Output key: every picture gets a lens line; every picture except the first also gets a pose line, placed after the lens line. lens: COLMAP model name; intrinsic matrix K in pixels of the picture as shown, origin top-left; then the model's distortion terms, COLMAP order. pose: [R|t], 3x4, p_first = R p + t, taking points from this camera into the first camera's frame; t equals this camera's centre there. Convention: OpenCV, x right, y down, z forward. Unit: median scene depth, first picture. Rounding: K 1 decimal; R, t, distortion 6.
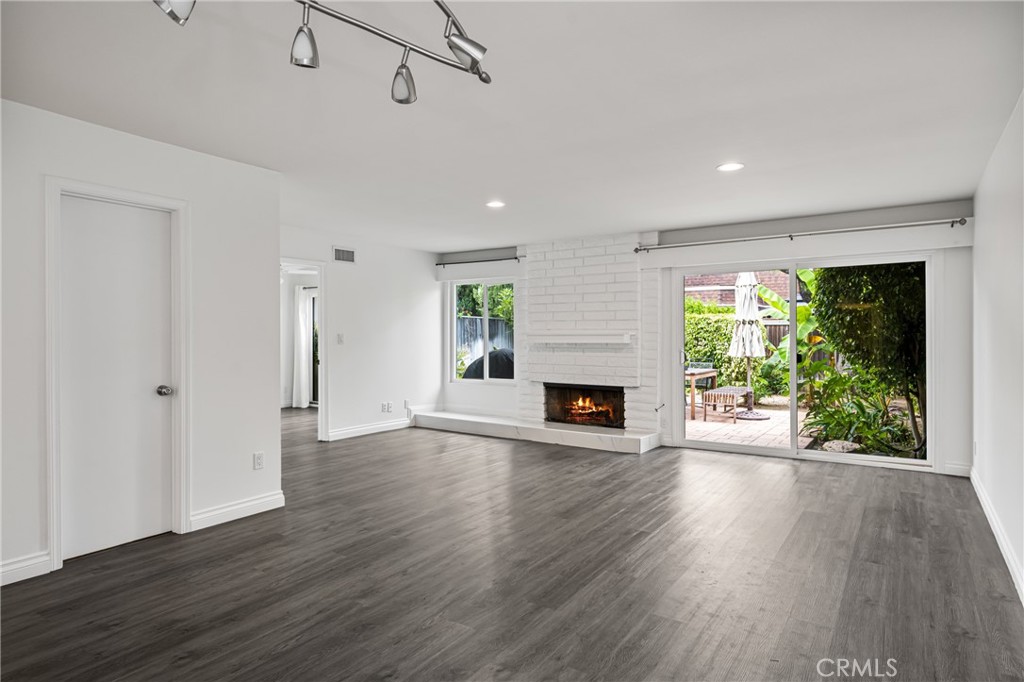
lens RADIAL K [[578.1, 0, 502.2], [0, 578.1, 335.4], [0, 0, 1]] dist [0.006179, -0.000529]
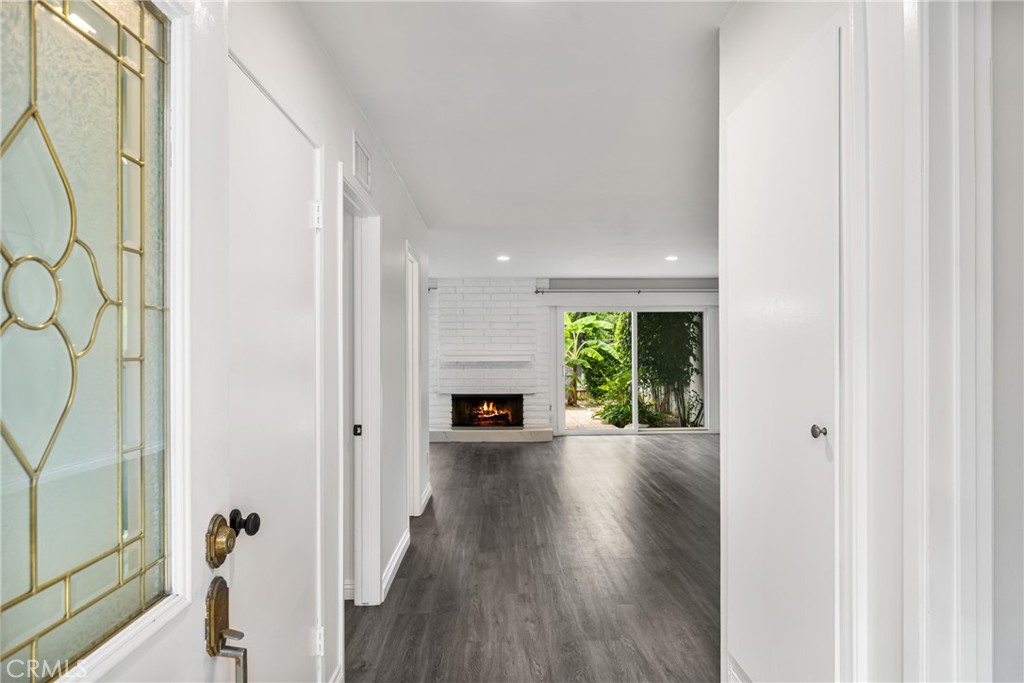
lens RADIAL K [[597.0, 0, 506.1], [0, 597.0, 347.3], [0, 0, 1]] dist [-0.004059, -0.000108]
pose [[0.814448, 0.000357, 0.580236, -0.625665], [0.002756, 0.999986, -0.004484, -0.012058], [-0.580229, 0.005251, 0.814436, -0.088376]]
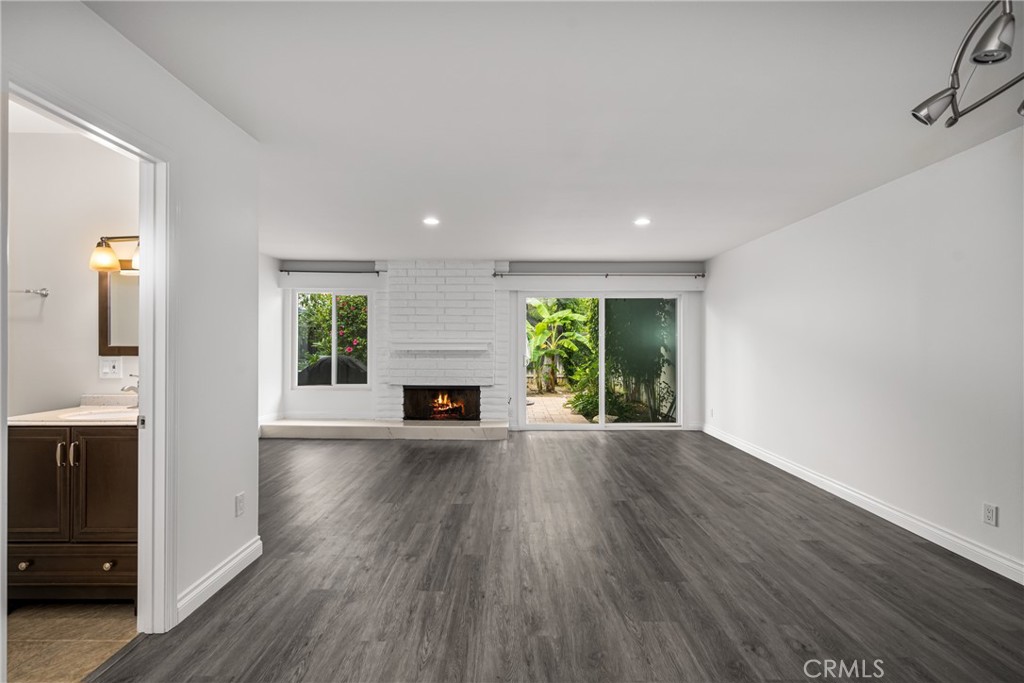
lens RADIAL K [[457.0, 0, 505.2], [0, 457.0, 338.4], [0, 0, 1]] dist [0.004456, -0.000214]
pose [[0.827008, 0.008854, 0.562121, -0.294833], [-0.004397, 0.999947, -0.009281, -0.002301], [-0.562174, 0.005204, 0.827003, 0.177052]]
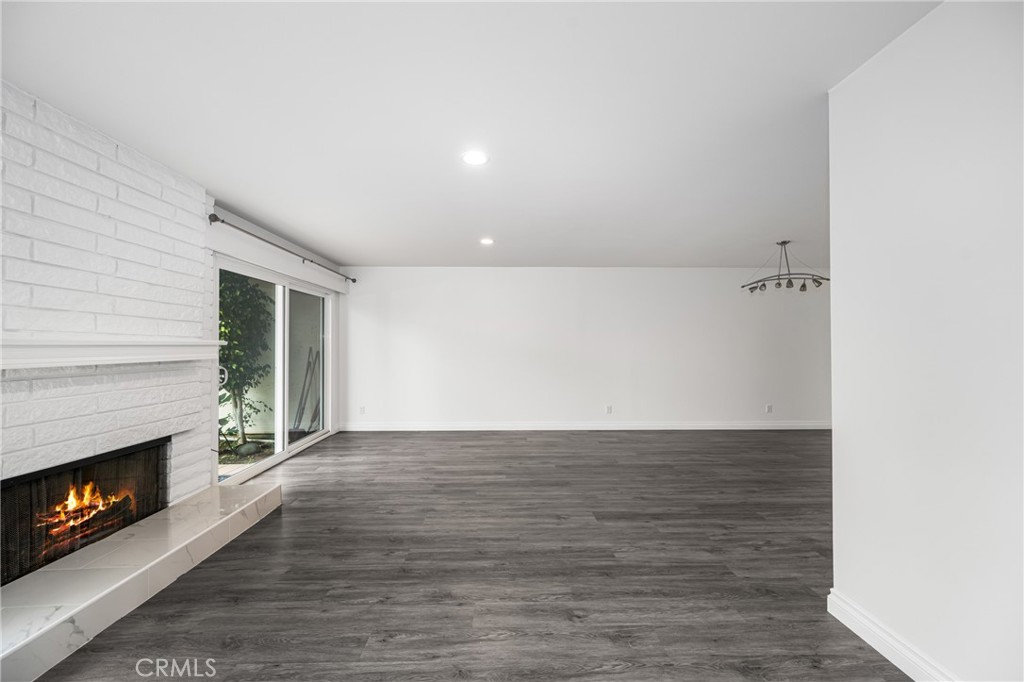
lens RADIAL K [[418.8, 0, 512.9], [0, 418.8, 346.4], [0, 0, 1]] dist [0.001362, -0.000246]
pose [[-0.605581, 0.001854, 0.795782, -0.344885], [0.005417, 0.999984, 0.001793, 0.000011], [-0.795765, 0.005396, -0.605581, 1.002551]]
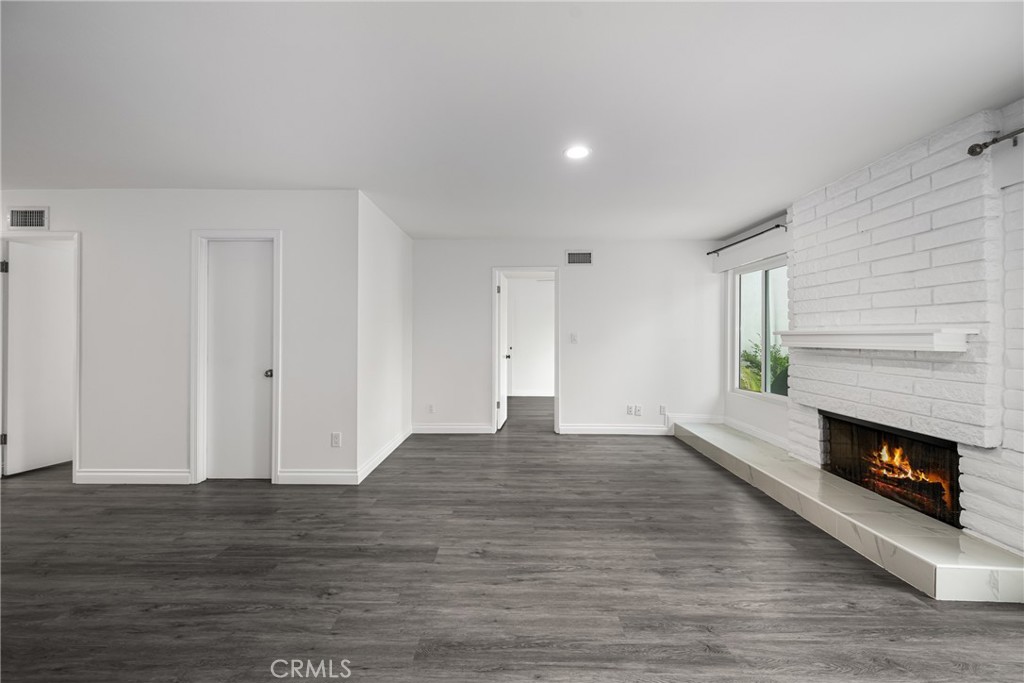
lens RADIAL K [[418.8, 0, 503.7], [0, 418.8, 334.1], [0, 0, 1]] dist [0.001362, -0.000246]
pose [[0.561820, -0.000563, -0.827259, 0.293611], [-0.005960, 0.999971, -0.004728, 0.002821], [0.827238, 0.007587, 0.561800, 0.499429]]
